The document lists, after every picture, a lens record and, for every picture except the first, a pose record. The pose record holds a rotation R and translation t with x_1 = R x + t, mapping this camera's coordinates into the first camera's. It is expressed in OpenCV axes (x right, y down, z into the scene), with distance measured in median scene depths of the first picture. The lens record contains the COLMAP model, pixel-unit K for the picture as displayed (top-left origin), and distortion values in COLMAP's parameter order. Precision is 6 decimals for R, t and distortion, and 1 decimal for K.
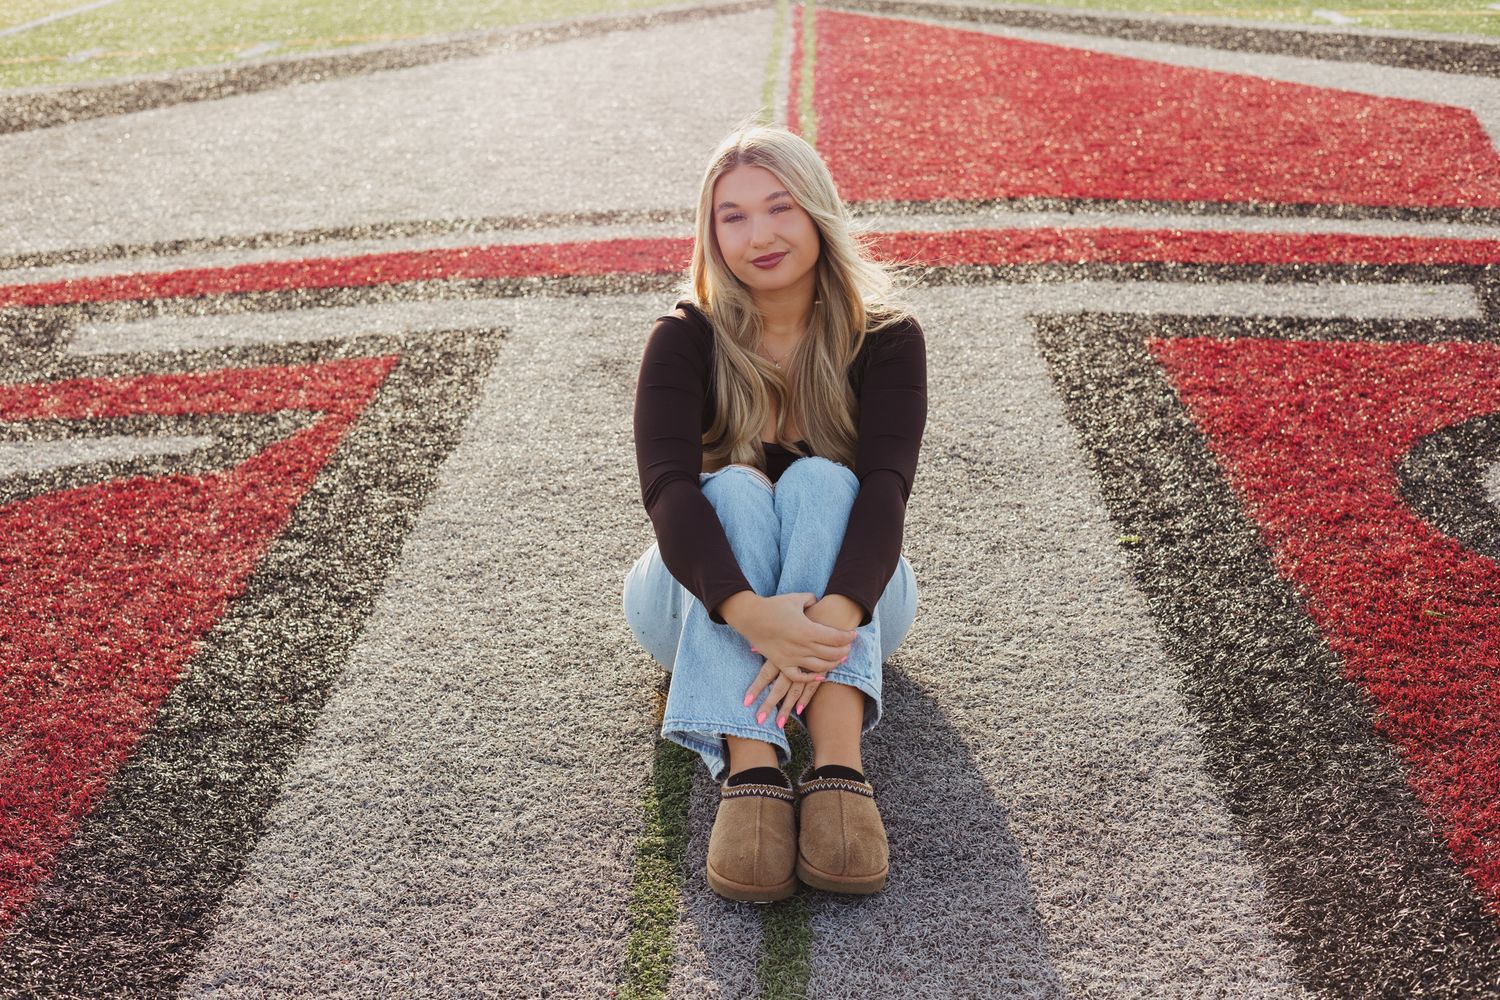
lens RADIAL K [[2131.0, 0, 751.3], [0, 2131.0, 497.7], [0, 0, 1]] dist [0.028194, 0.000000]
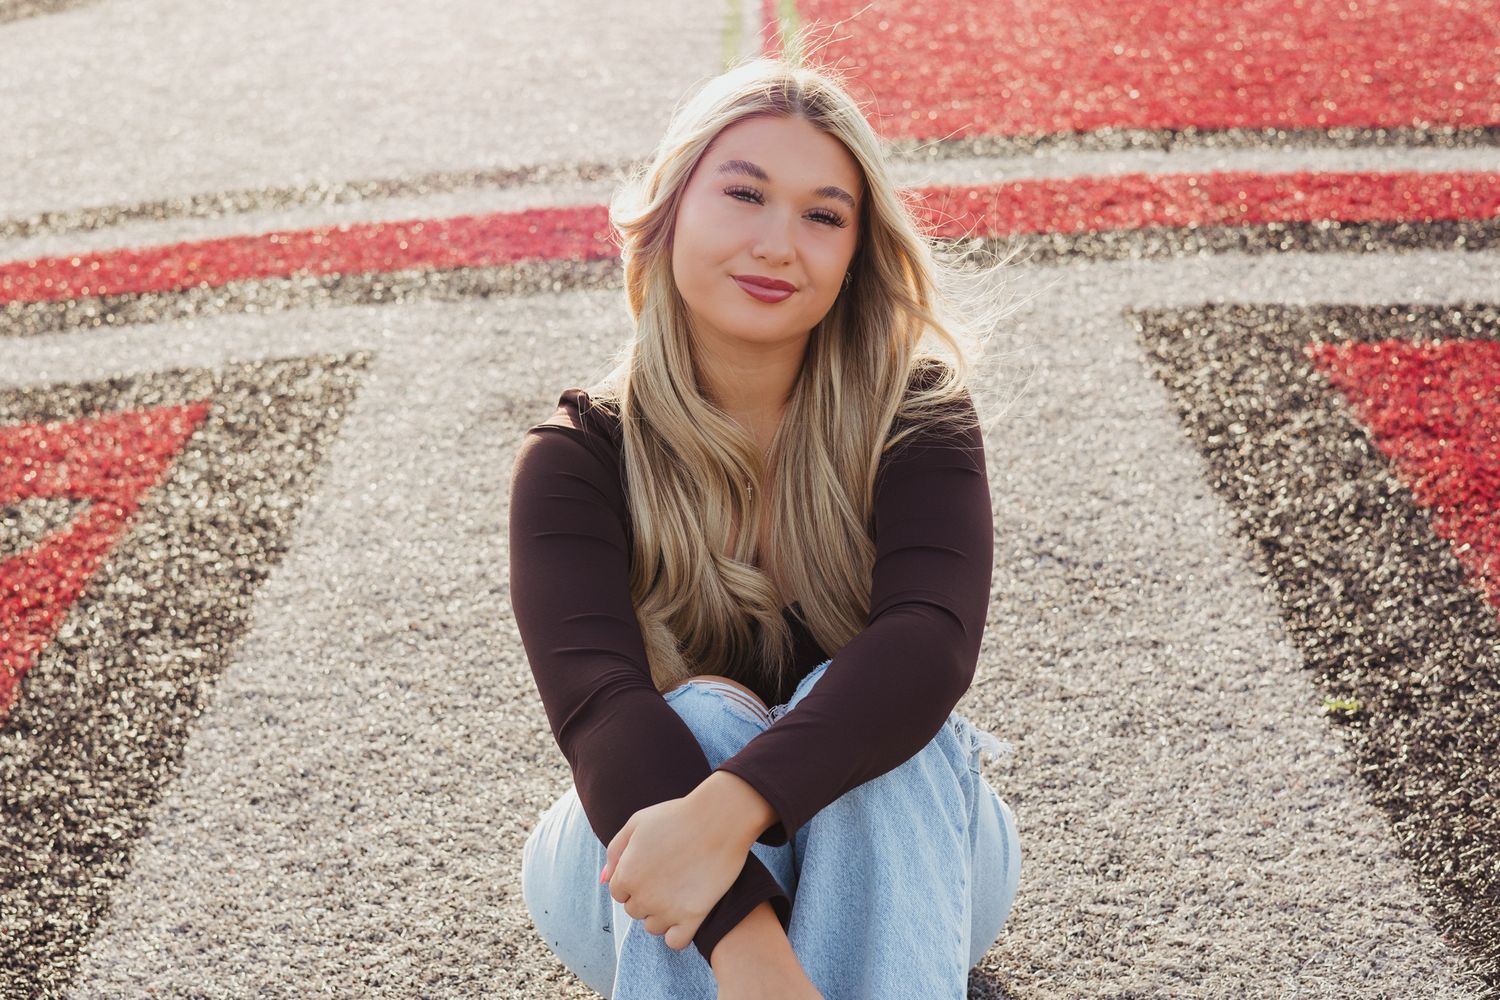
lens RADIAL K [[2131.0, 0, 748.6], [0, 2131.0, 502.5], [0, 0, 1]] dist [0.028194, 0.000000]
pose [[0.999372, -0.034616, 0.007524, 0.001016], [0.034177, 0.998050, 0.052228, -0.067591], [-0.009317, -0.051938, 0.998607, 0.328672]]
